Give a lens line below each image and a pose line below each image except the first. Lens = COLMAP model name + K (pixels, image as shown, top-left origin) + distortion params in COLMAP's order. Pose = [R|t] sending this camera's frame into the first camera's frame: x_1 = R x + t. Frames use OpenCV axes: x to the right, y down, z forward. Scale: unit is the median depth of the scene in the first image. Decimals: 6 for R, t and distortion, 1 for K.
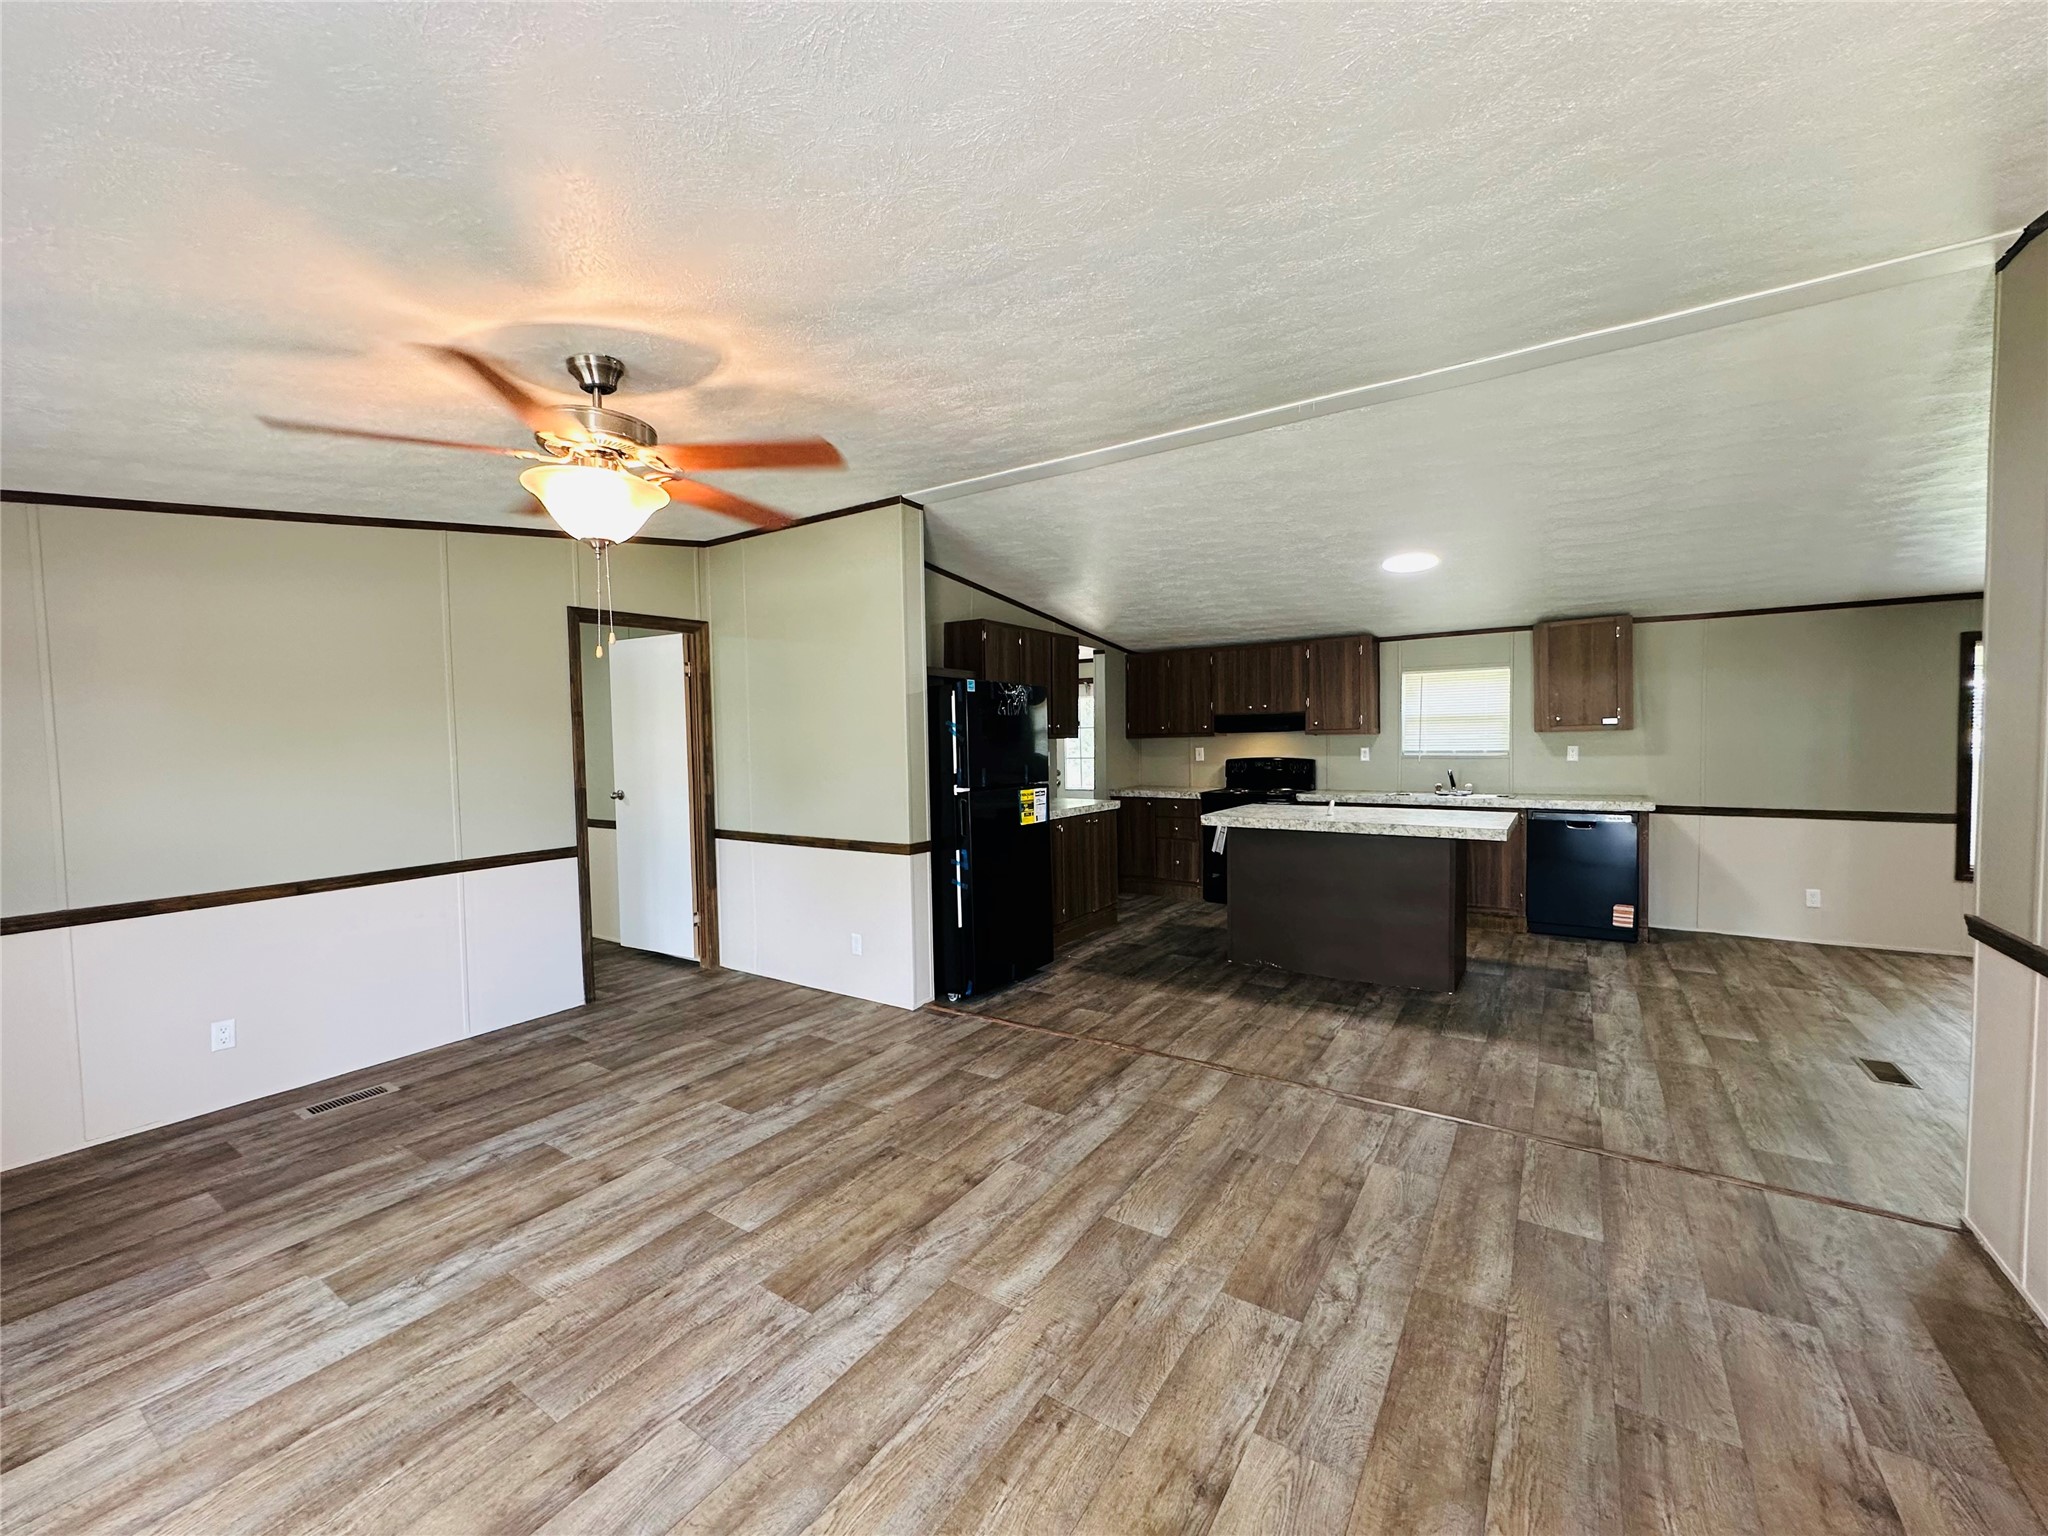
lens RADIAL K [[812.9, 0, 1004.8], [0, 812.9, 741.2], [0, 0, 1]] dist [0.003715, -0.001630]
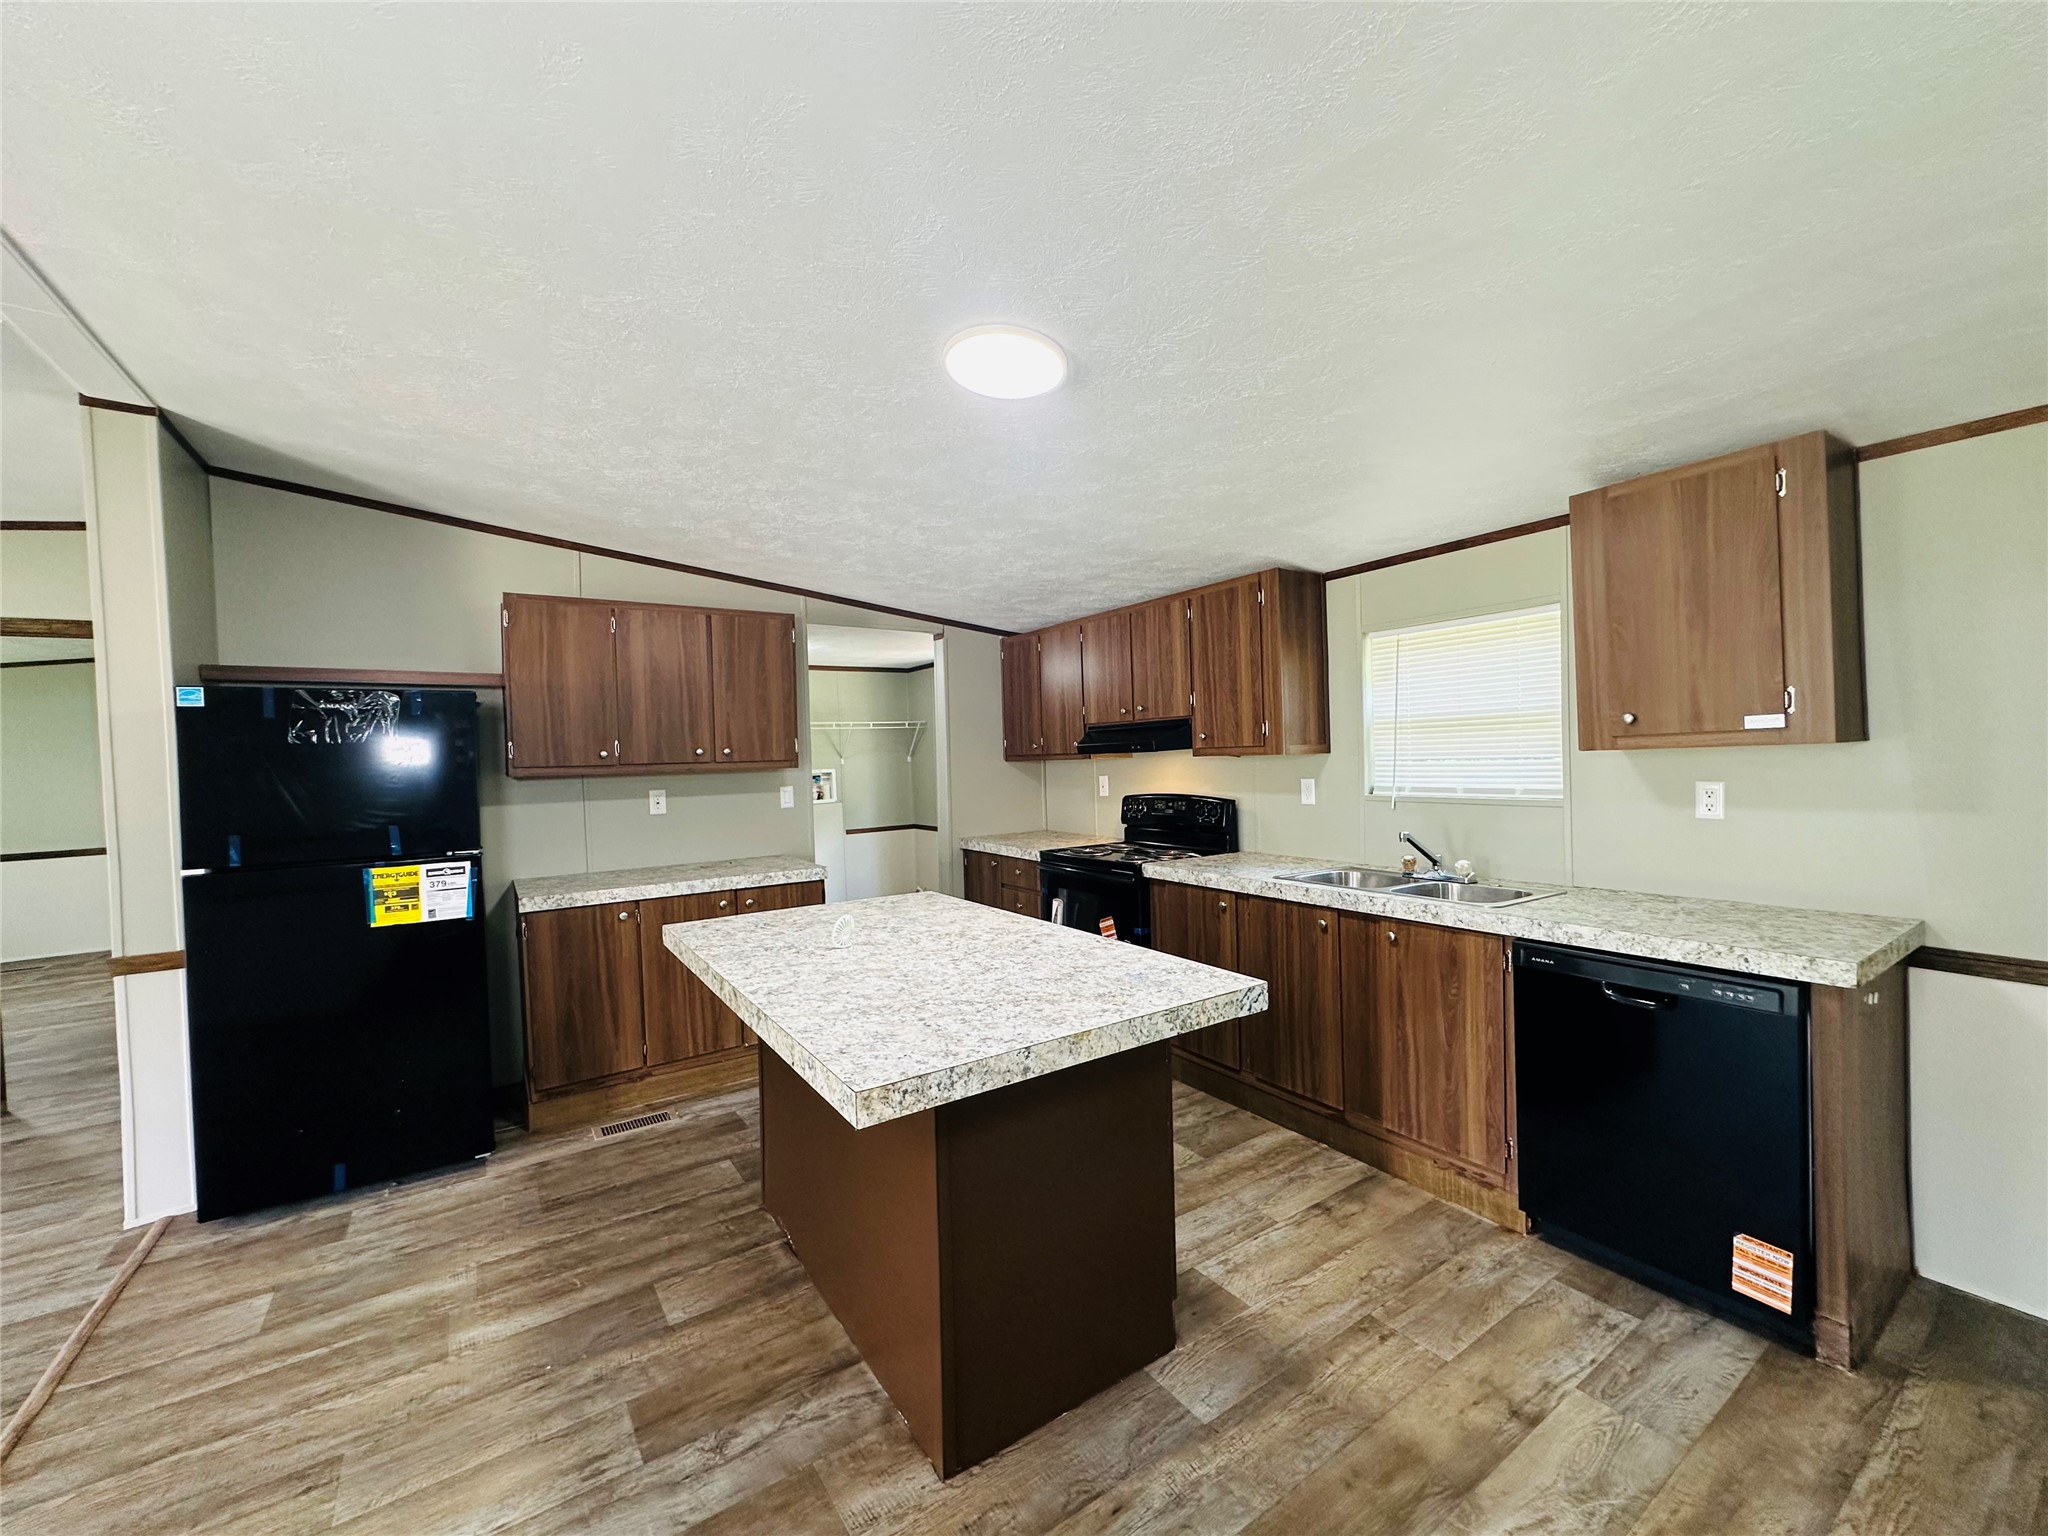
lens RADIAL K [[812.9, 0, 1002.4], [0, 812.9, 772.5], [0, 0, 1]] dist [0.003715, -0.001630]
pose [[0.928790, -0.003735, -0.370587, 0.544721], [0.012228, 0.999714, 0.020572, -0.012686], [0.370404, -0.023639, 0.928570, 0.513619]]
